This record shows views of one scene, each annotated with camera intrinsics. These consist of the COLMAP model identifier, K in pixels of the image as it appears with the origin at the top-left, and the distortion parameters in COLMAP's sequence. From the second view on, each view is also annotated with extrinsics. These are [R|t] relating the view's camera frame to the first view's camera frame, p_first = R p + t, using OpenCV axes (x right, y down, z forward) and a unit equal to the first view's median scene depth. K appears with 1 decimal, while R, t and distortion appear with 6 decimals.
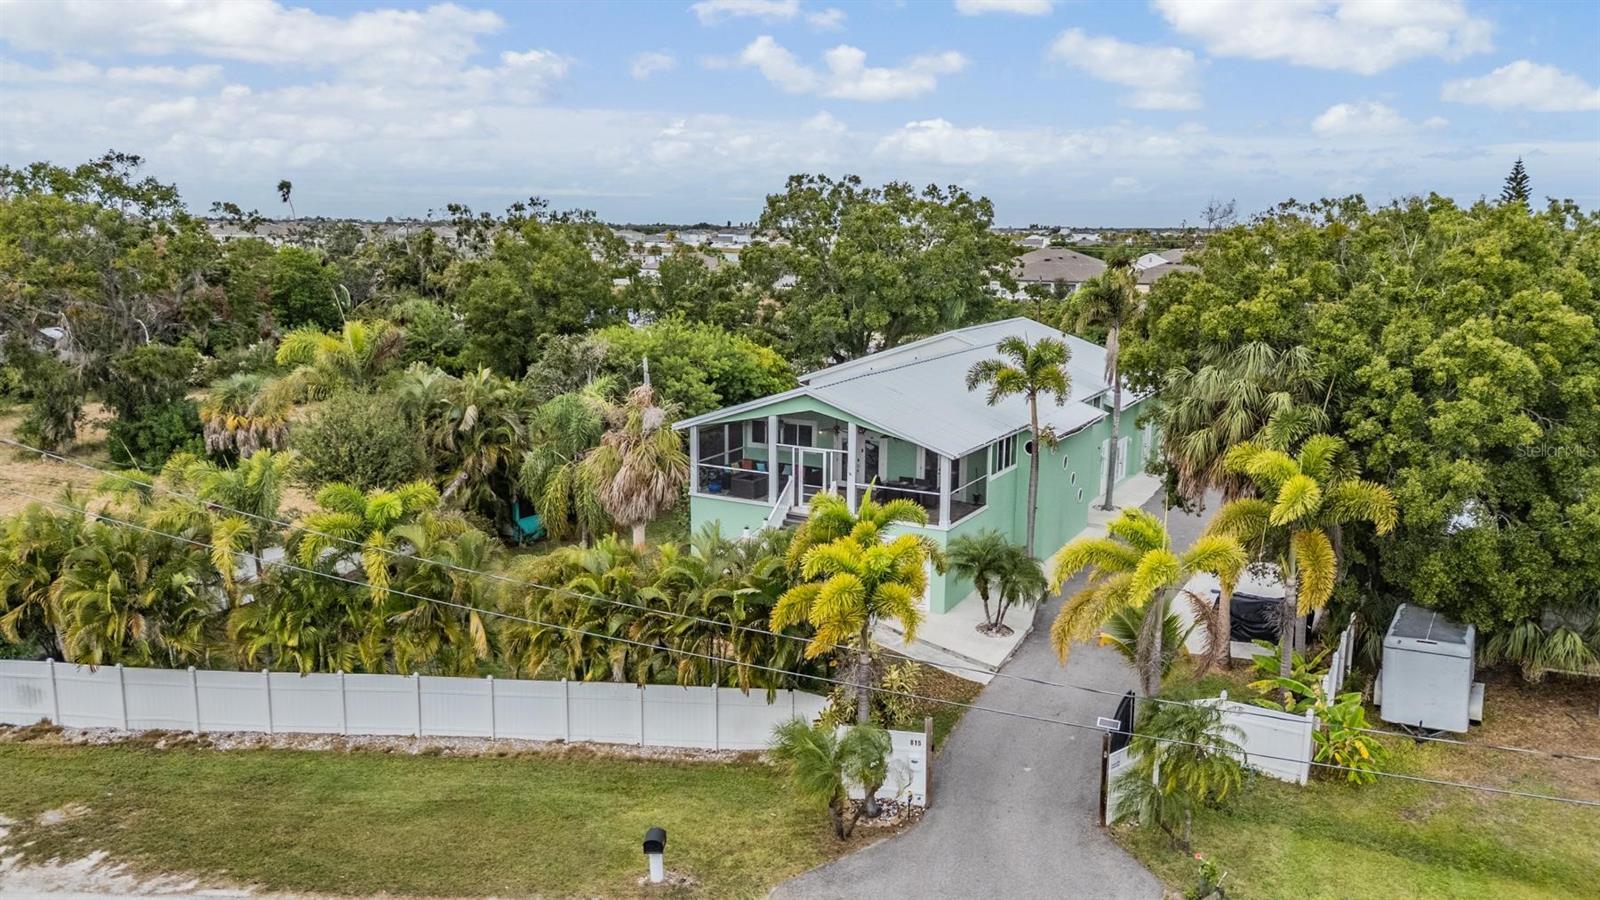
lens RADIAL K [[1181.0, 0, 798.6], [0, 1181.0, 455.5], [0, 0, 1]] dist [0.061852, -0.042107]
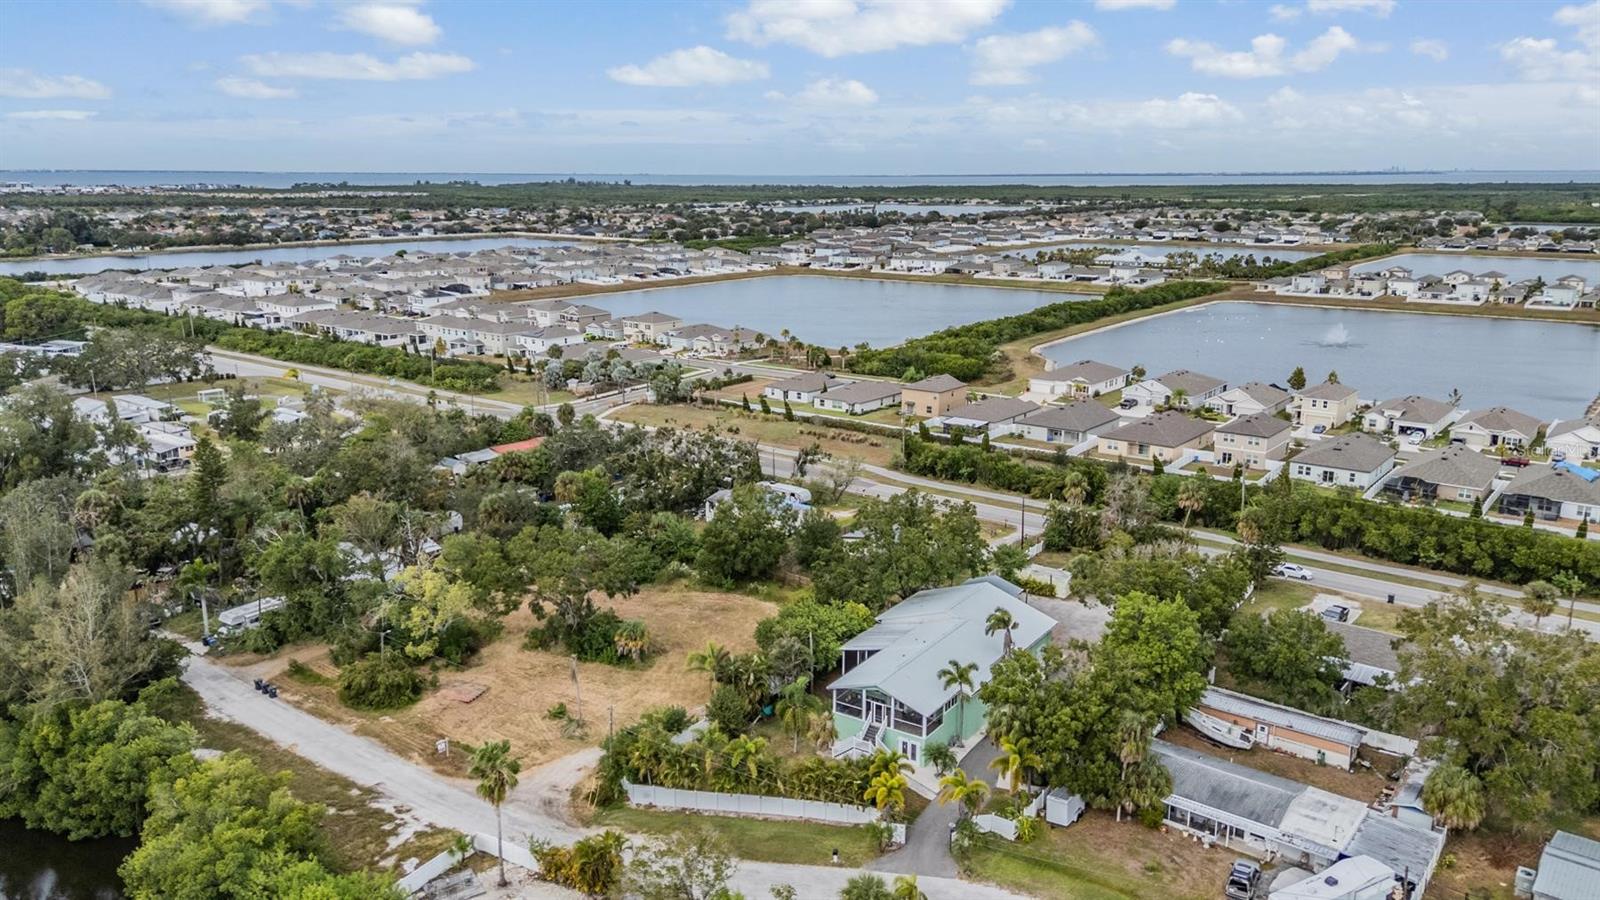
lens RADIAL K [[1181.0, 0, 788.2], [0, 1181.0, 435.3], [0, 0, 1]] dist [0.061852, -0.042107]
pose [[0.996358, 0.012917, -0.084284, 0.034490], [-0.010378, 0.999481, 0.030492, -0.942083], [0.084635, -0.029507, 0.995975, -2.326954]]
